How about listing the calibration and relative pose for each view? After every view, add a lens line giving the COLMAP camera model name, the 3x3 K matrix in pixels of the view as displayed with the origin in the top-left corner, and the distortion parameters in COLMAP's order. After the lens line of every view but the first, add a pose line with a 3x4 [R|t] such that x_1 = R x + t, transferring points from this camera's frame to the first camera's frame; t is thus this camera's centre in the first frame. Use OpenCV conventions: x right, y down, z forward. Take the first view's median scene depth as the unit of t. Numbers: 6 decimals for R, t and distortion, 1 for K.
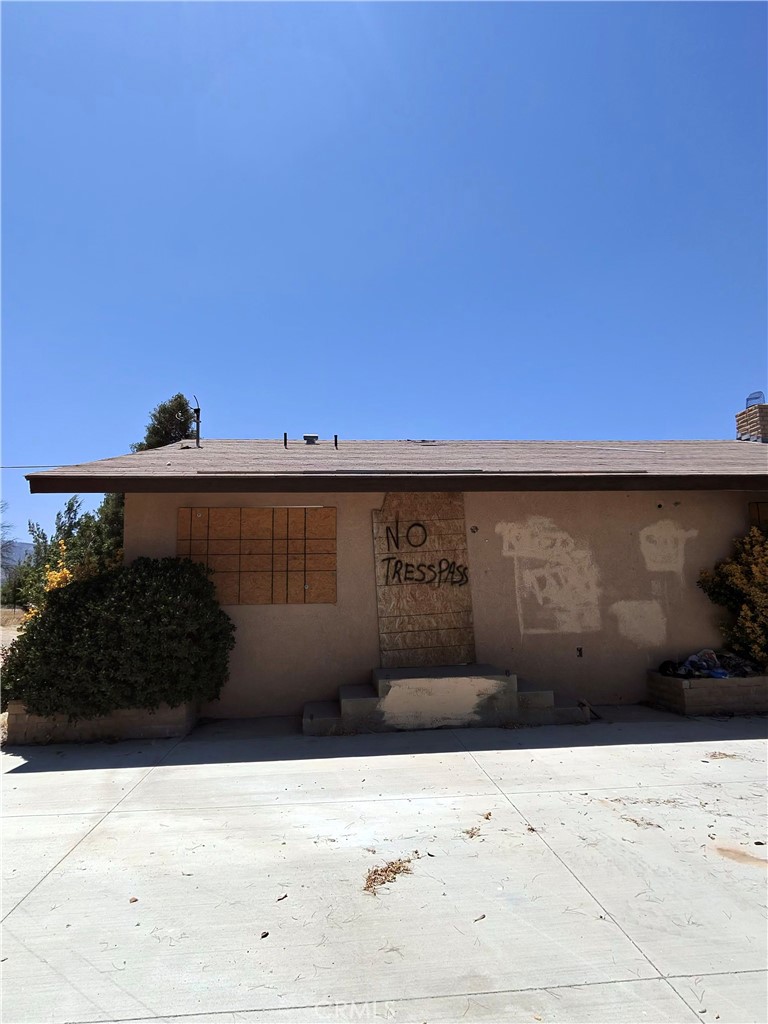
lens RADIAL K [[600.2, 0, 386.7], [0, 600.2, 516.5], [0, 0, 1]] dist [-0.002742, 0.000522]
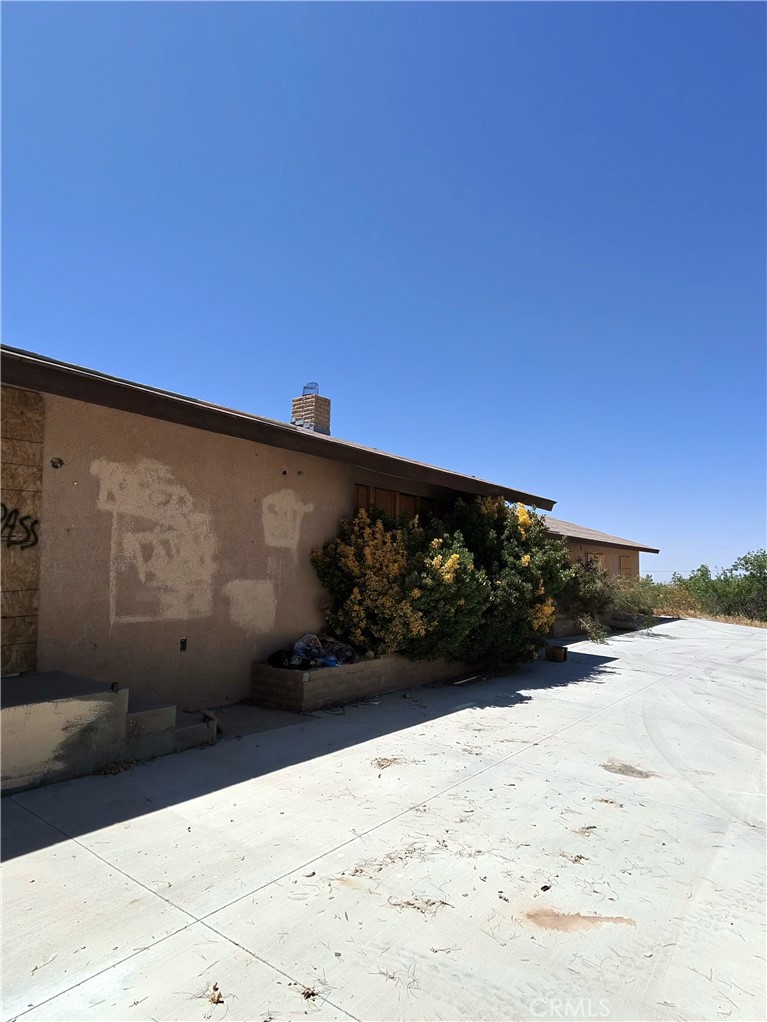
lens RADIAL K [[599.0, 0, 386.2], [0, 599.0, 515.5], [0, 0, 1]] dist [-0.002742, 0.000522]
pose [[0.665200, 0.105273, 0.739206, -0.087961], [-0.138716, 0.990200, -0.016189, 0.039241], [-0.733666, -0.091771, 0.673284, 0.311350]]
